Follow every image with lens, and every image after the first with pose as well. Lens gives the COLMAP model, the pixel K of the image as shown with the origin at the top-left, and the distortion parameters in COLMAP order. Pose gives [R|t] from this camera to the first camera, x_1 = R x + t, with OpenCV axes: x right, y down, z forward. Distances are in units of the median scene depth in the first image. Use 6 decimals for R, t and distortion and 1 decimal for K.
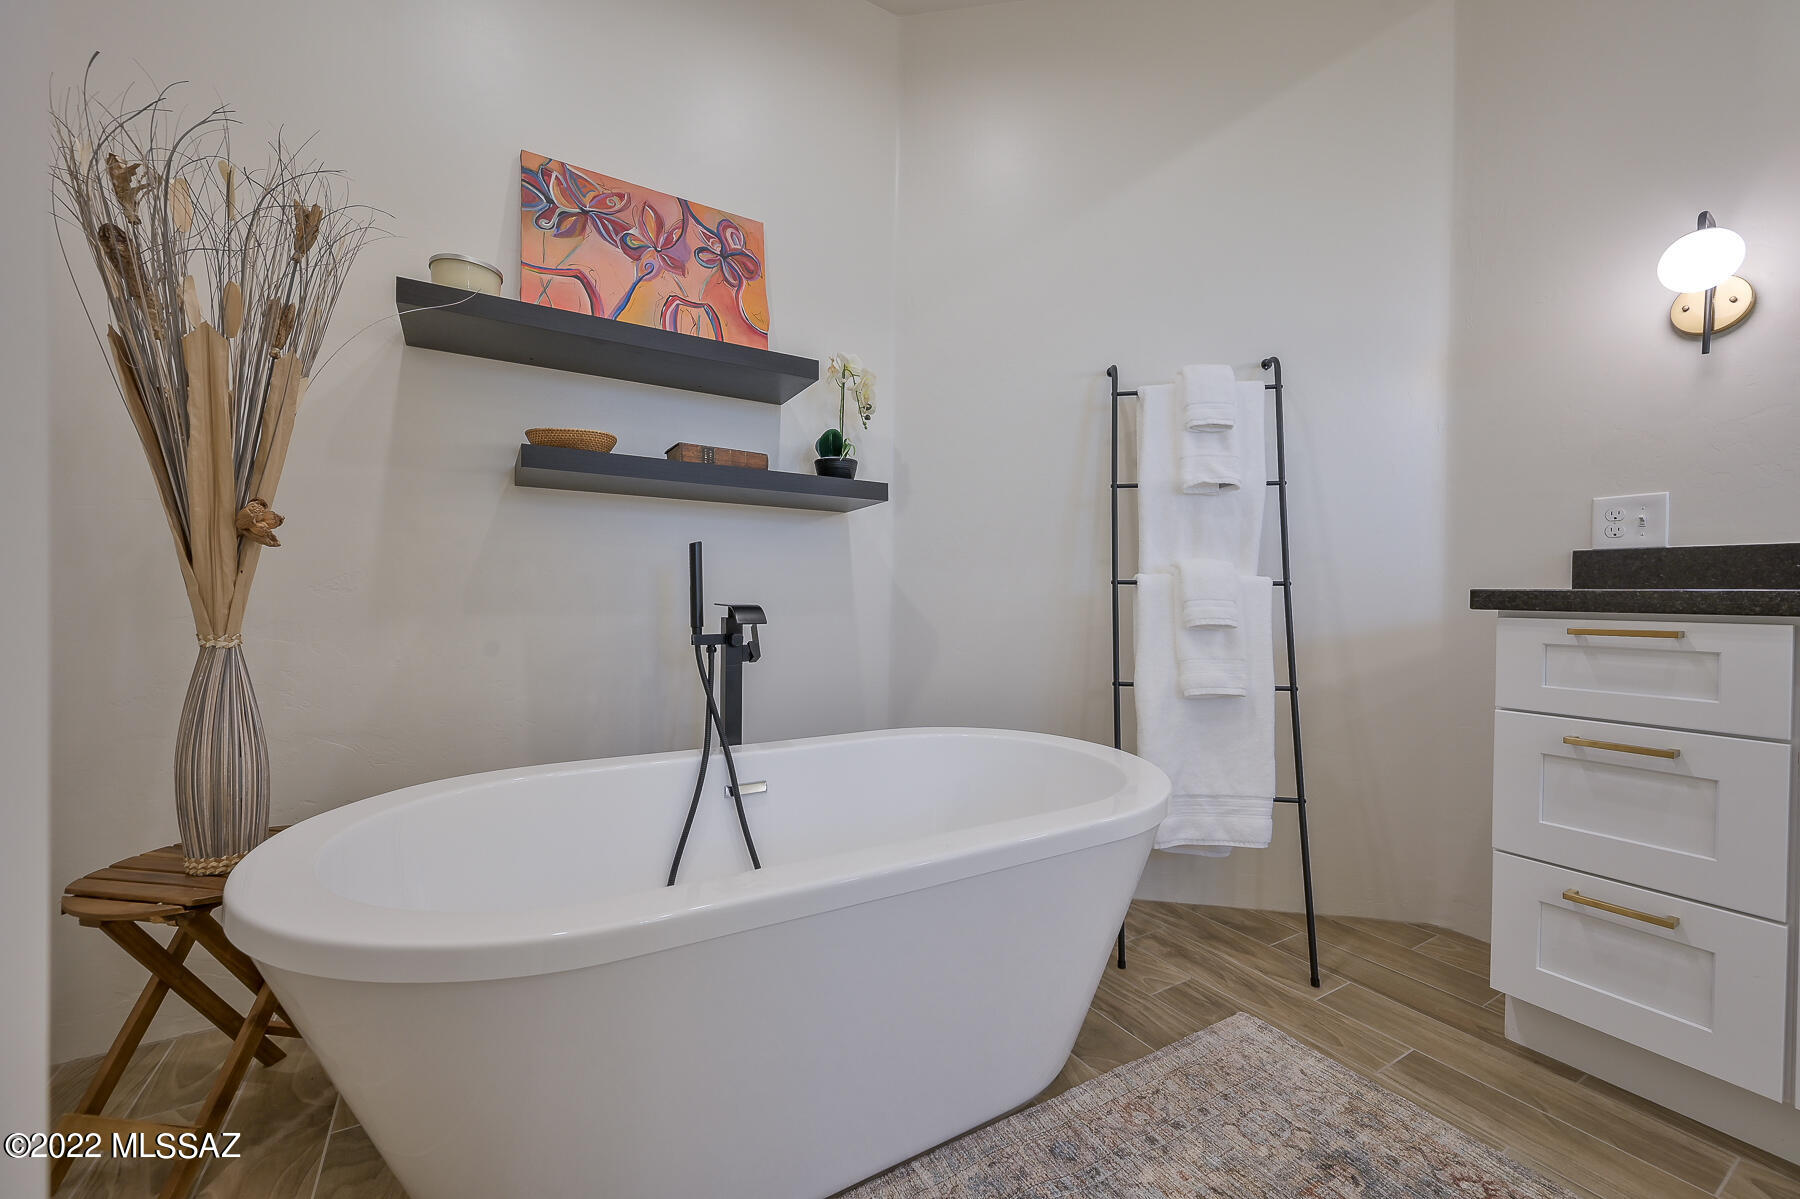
lens RADIAL K [[698.7, 0, 902.1], [0, 698.7, 596.8], [0, 0, 1]] dist [-0.002379, 0.000839]
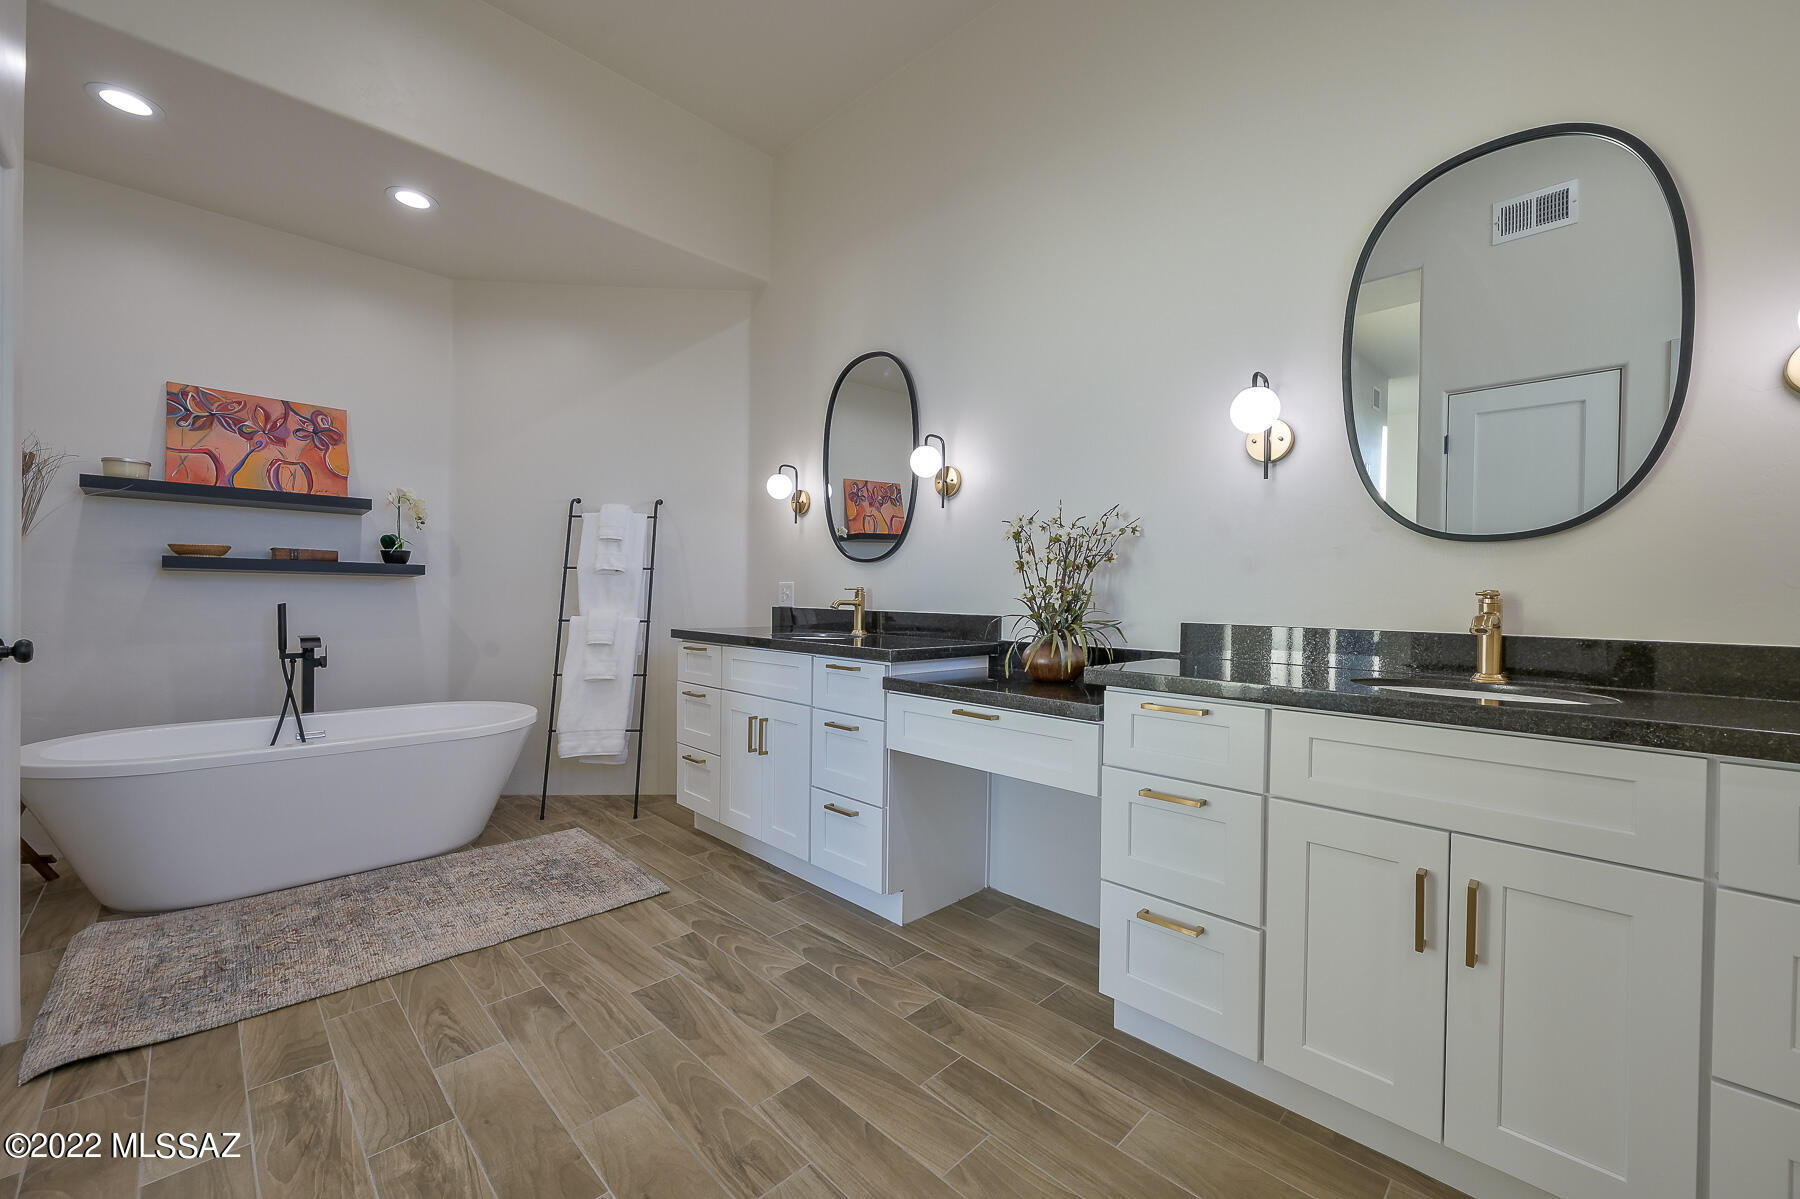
lens RADIAL K [[698.7, 0, 895.5], [0, 698.7, 598.3], [0, 0, 1]] dist [-0.002379, 0.000839]
pose [[0.970078, 0.003036, 0.242776, 0.785533], [-0.004173, 0.999983, 0.004169, -0.100375], [-0.242759, -0.005058, 0.970073, -1.119881]]
